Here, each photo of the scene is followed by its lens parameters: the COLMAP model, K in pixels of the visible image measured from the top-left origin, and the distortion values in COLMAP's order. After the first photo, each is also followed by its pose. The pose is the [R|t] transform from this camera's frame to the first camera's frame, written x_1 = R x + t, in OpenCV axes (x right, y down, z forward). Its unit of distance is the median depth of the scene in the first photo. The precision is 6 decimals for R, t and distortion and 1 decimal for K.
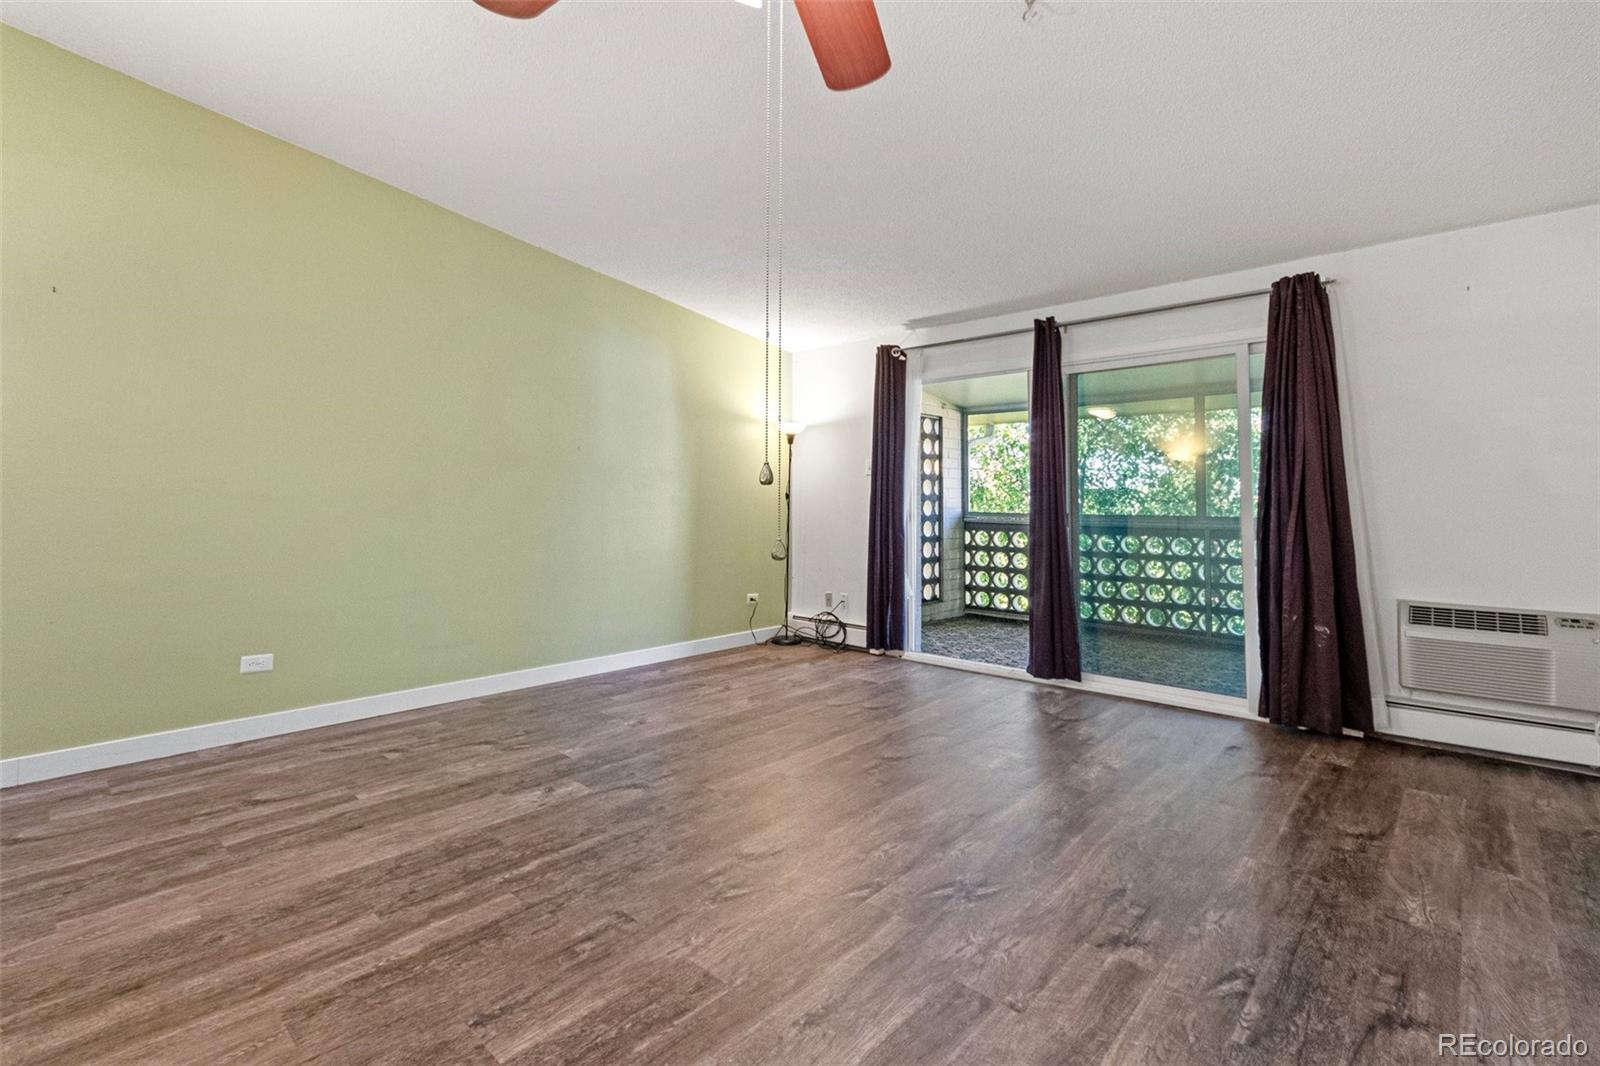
lens RADIAL K [[733.4, 0, 782.2], [0, 733.4, 487.6], [0, 0, 1]] dist [0.003011, 0.000029]
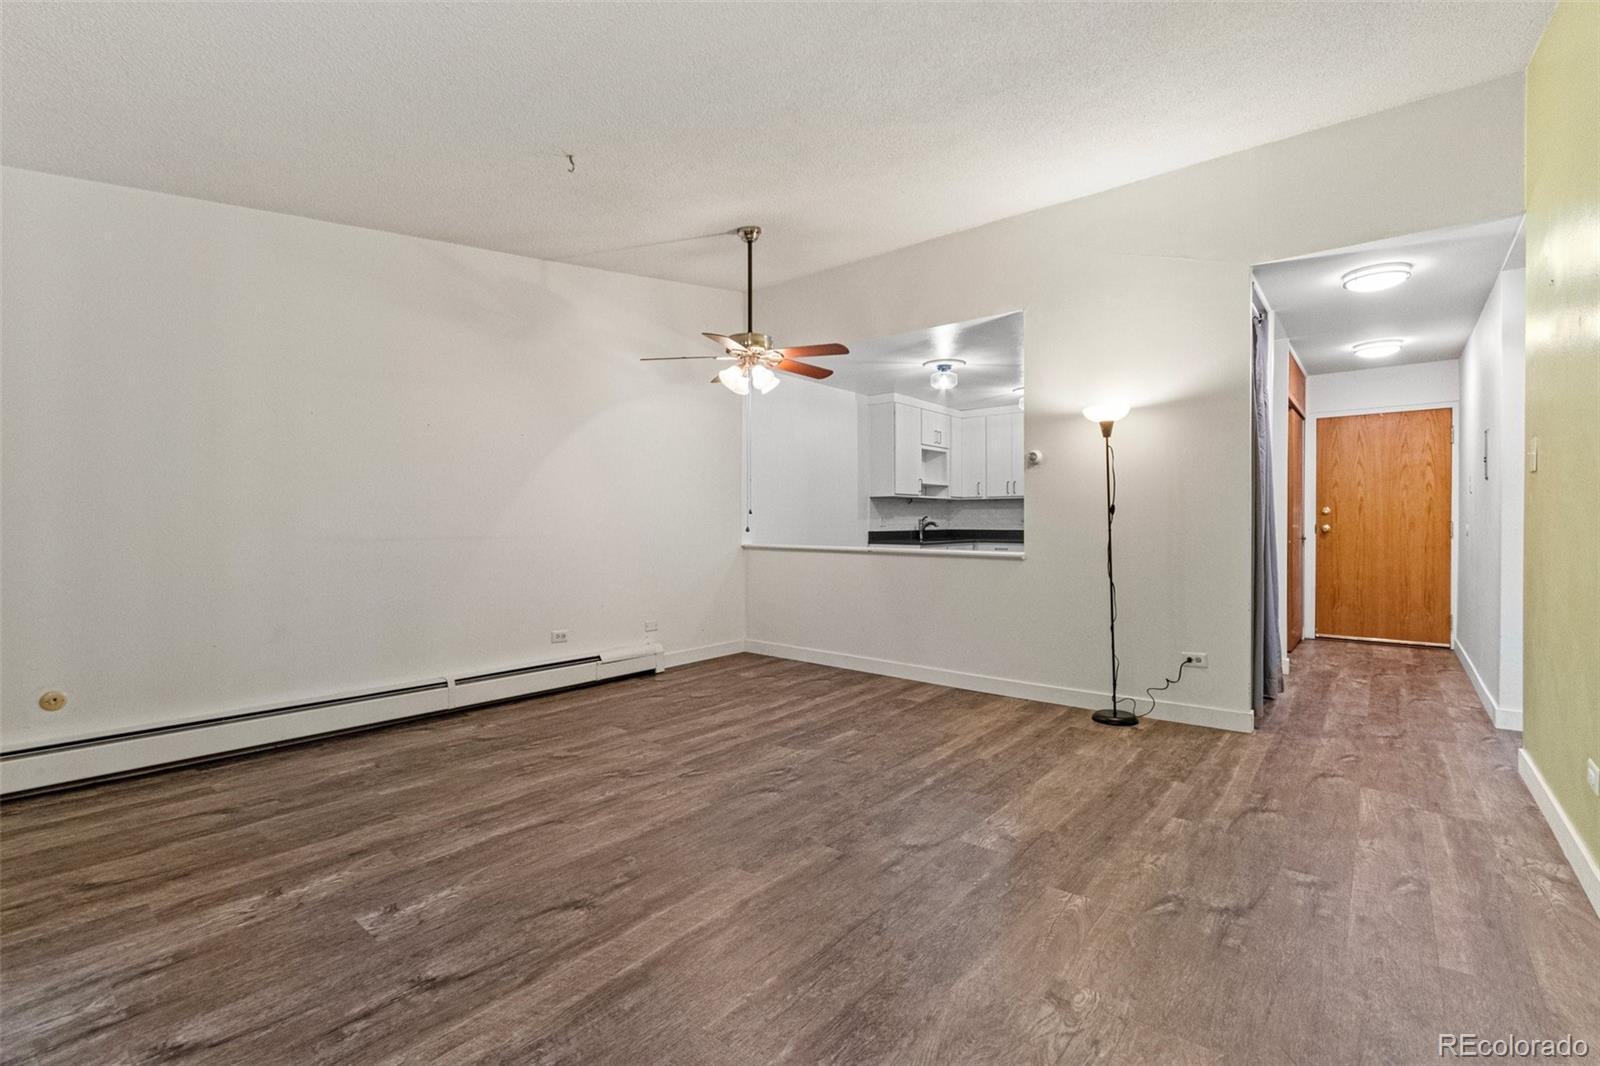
lens RADIAL K [[712.5, 0, 787.3], [0, 712.5, 526.4], [0, 0, 1]] dist [-0.001571, 0.000200]
pose [[-0.998439, -0.005223, -0.055604, 0.001163], [-0.004283, 0.999846, -0.017012, 0.052256], [0.055684, -0.016747, -0.998308, 2.018516]]
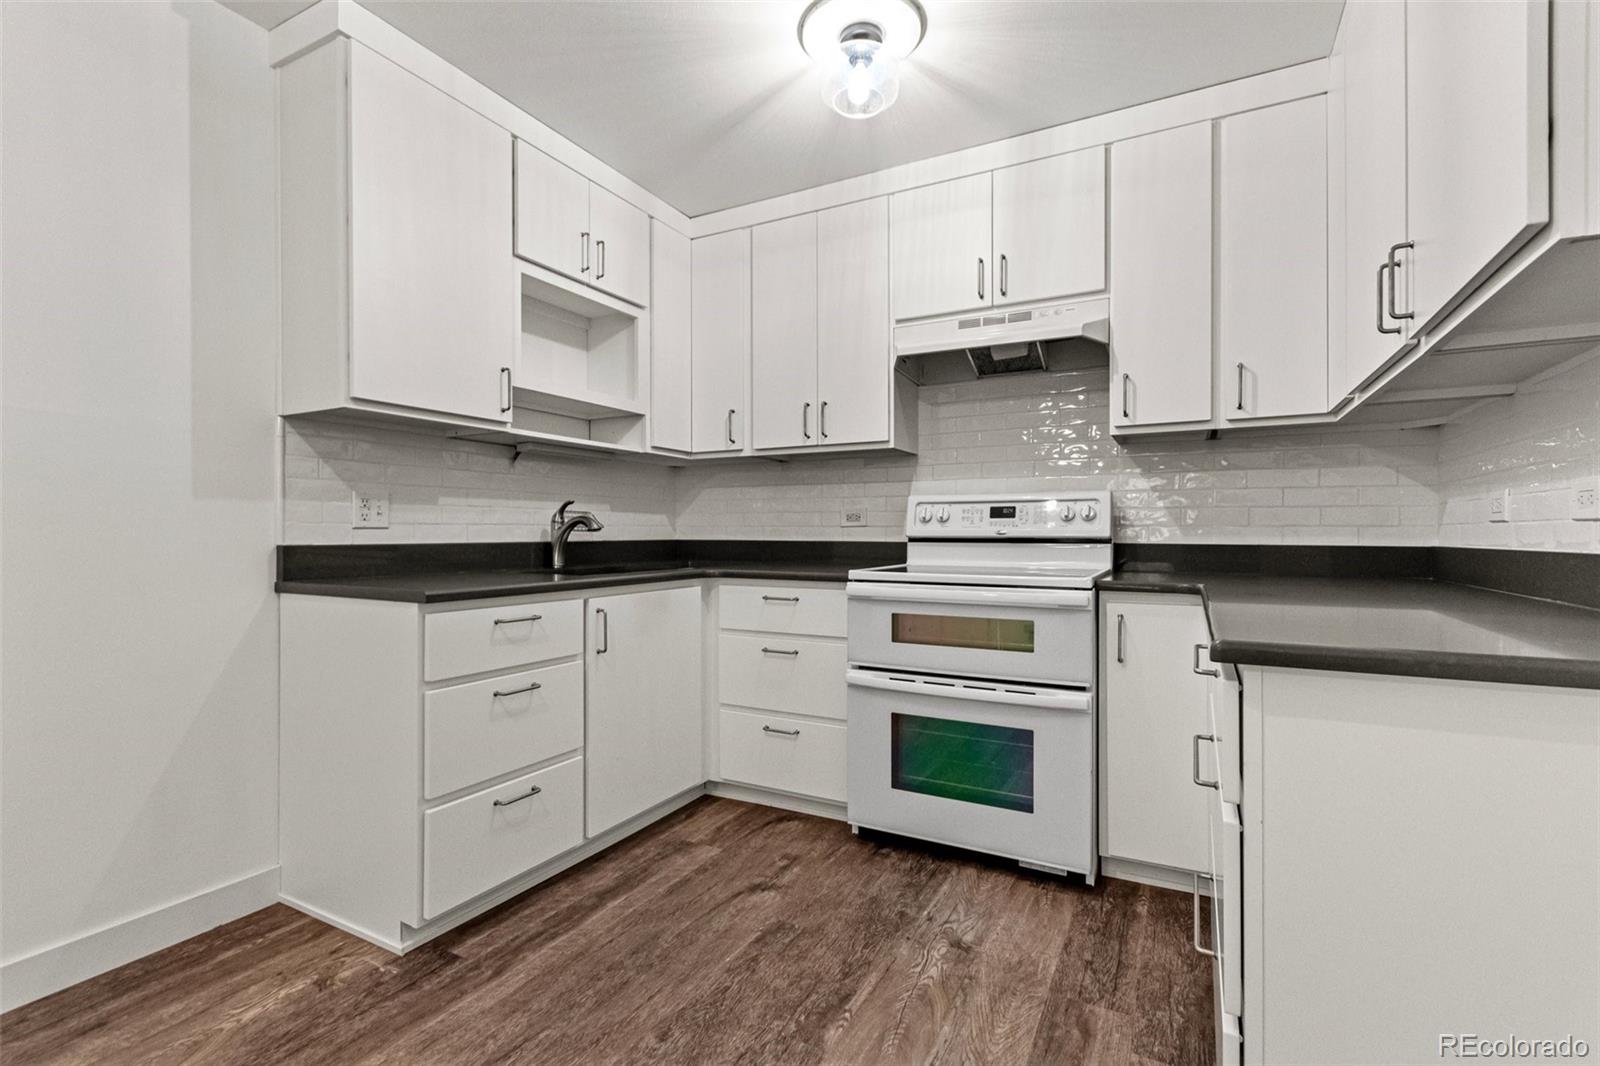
lens RADIAL K [[738.3, 0, 786.7], [0, 738.3, 532.3], [0, 0, 1]] dist [0.002336, 0.000517]
pose [[-0.968729, -0.008759, -0.247967, -0.805353], [-0.002498, 0.999670, -0.025553, 0.028111], [0.248109, -0.024135, -0.968431, 0.103274]]
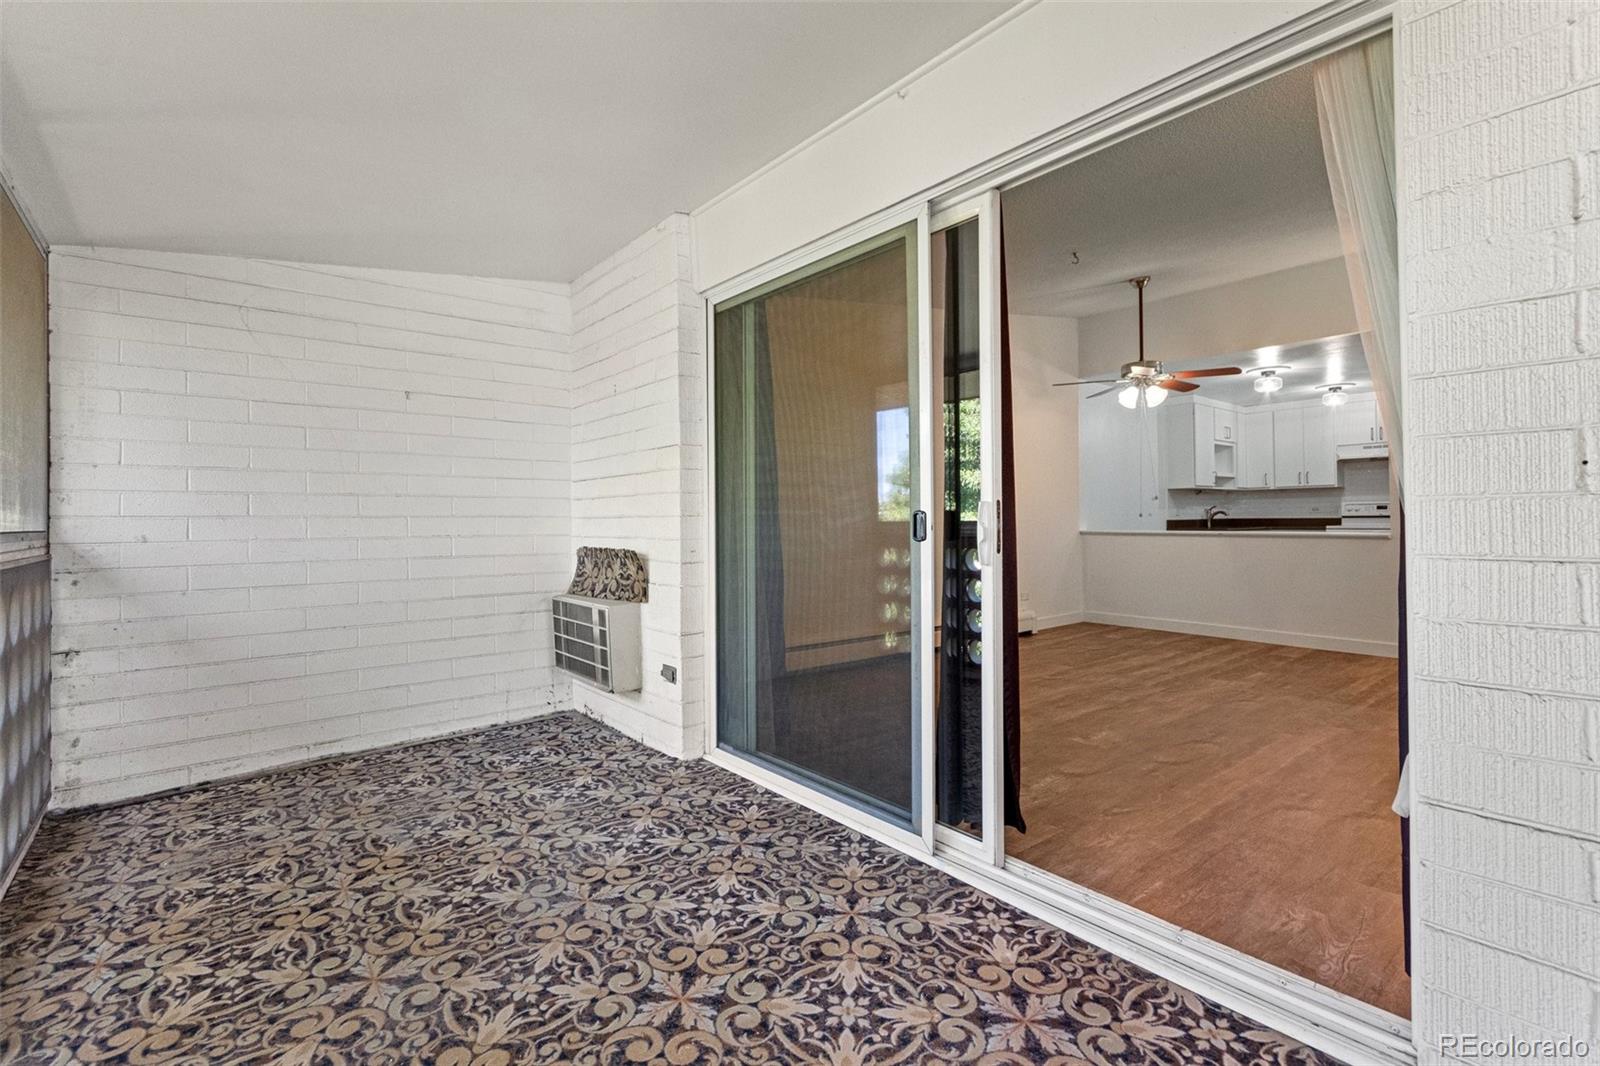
lens RADIAL K [[722.2, 0, 788.5], [0, 722.2, 517.1], [0, 0, 1]] dist [0.004773, -0.000604]
pose [[-0.990107, 0.005591, 0.140202, 0.725848], [0.002044, 0.999674, -0.025435, 0.087473], [-0.140299, -0.024897, -0.989796, 2.601341]]
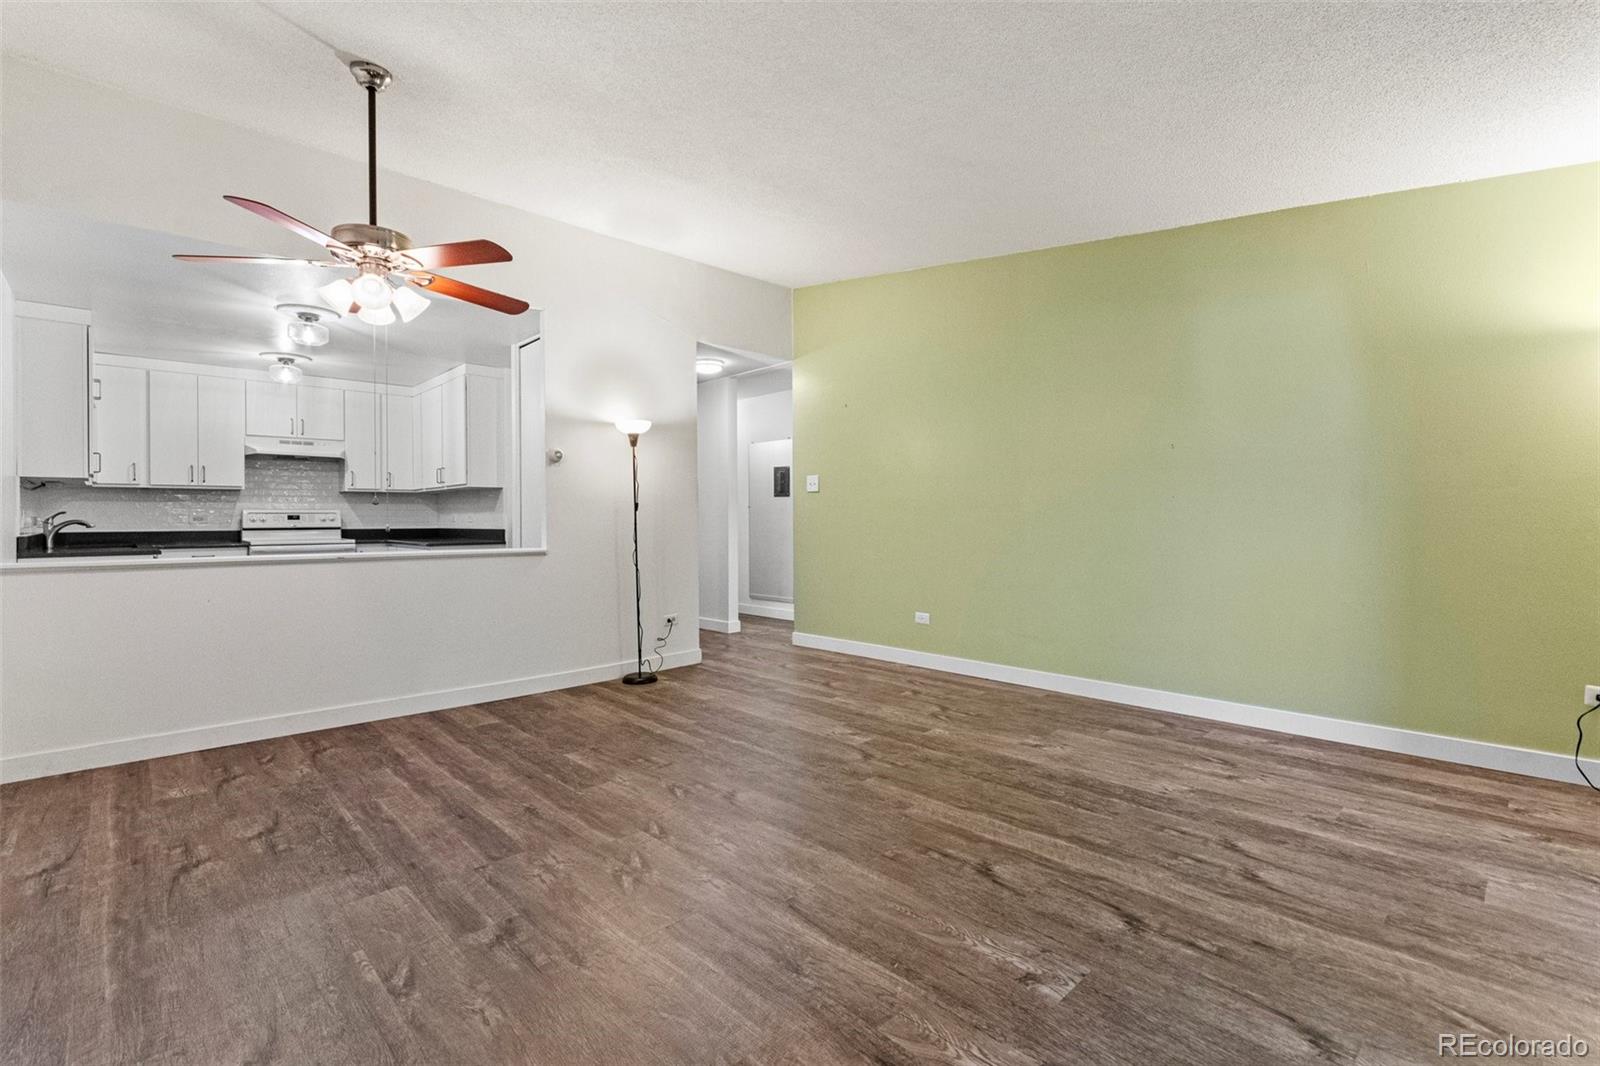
lens RADIAL K [[714.8, 0, 793.5], [0, 714.8, 520.3], [0, 0, 1]] dist [0.002338, -0.001213]
pose [[-0.060723, -0.002867, -0.998151, 1.031345], [0.027758, 0.999604, -0.004559, 0.041932], [0.997769, -0.027983, -0.060619, 1.063580]]
